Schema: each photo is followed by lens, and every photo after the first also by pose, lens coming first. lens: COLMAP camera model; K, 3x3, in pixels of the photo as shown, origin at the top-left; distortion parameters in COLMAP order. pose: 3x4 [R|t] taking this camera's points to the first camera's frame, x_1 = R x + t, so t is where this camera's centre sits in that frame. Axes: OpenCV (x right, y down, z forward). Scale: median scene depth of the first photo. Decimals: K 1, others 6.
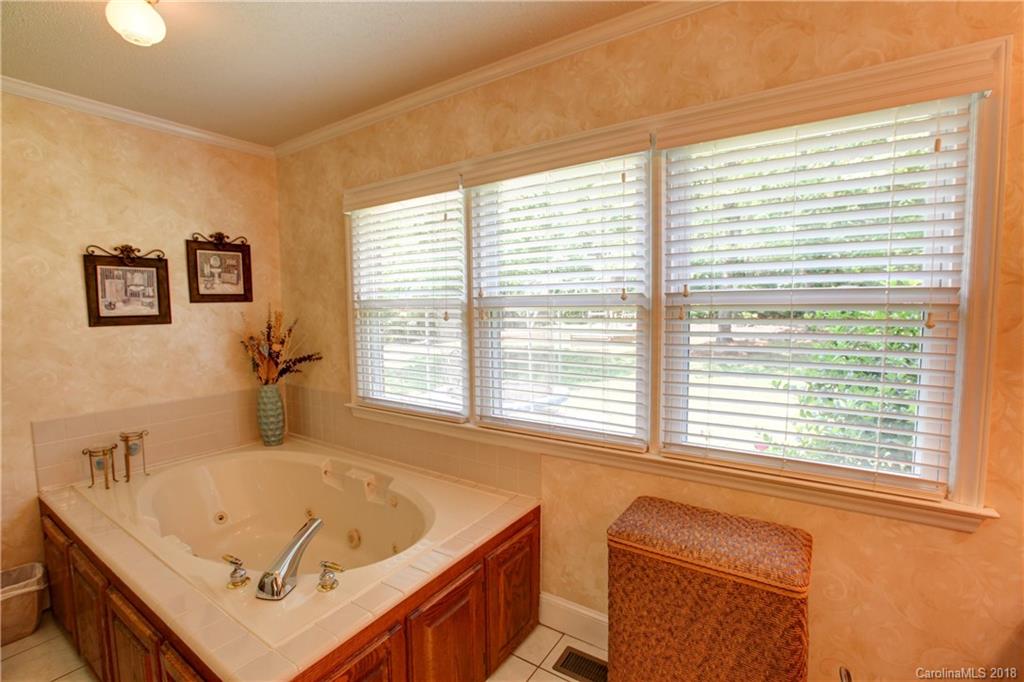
lens RADIAL K [[463.7, 0, 513.2], [0, 463.7, 341.9], [0, 0, 1]] dist [-0.049068, 0.005857]
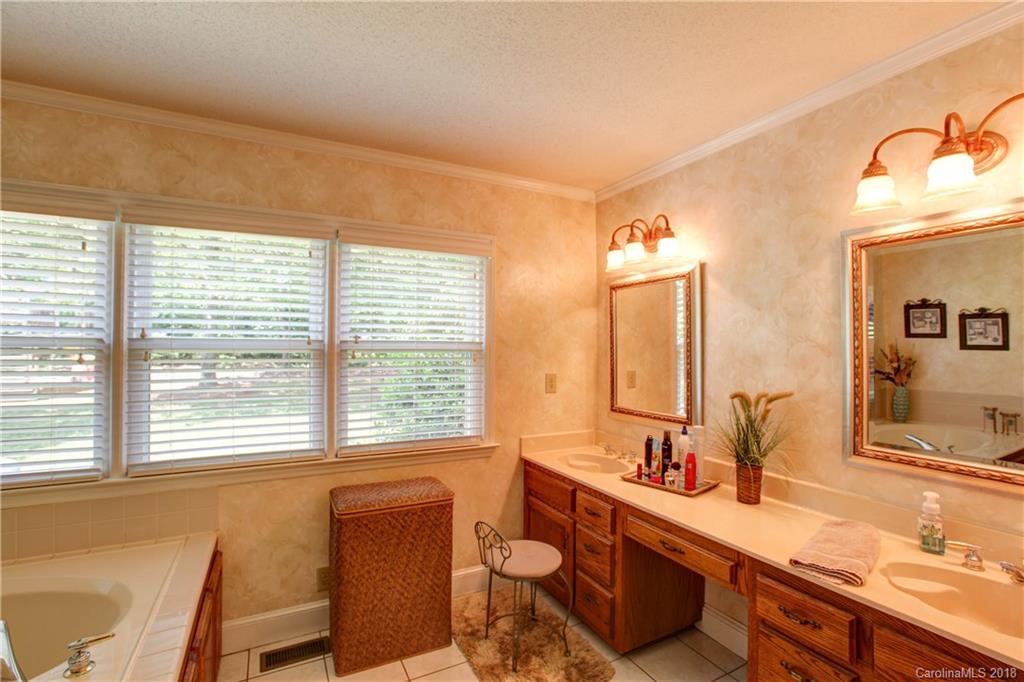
lens RADIAL K [[463.7, 0, 511.1], [0, 463.7, 342.7], [0, 0, 1]] dist [-0.049068, 0.005857]
pose [[0.459167, 0.023974, 0.888027, -0.667739], [0.057952, 0.996698, -0.056873, 0.012767], [-0.886458, 0.077577, 0.456261, -0.117008]]
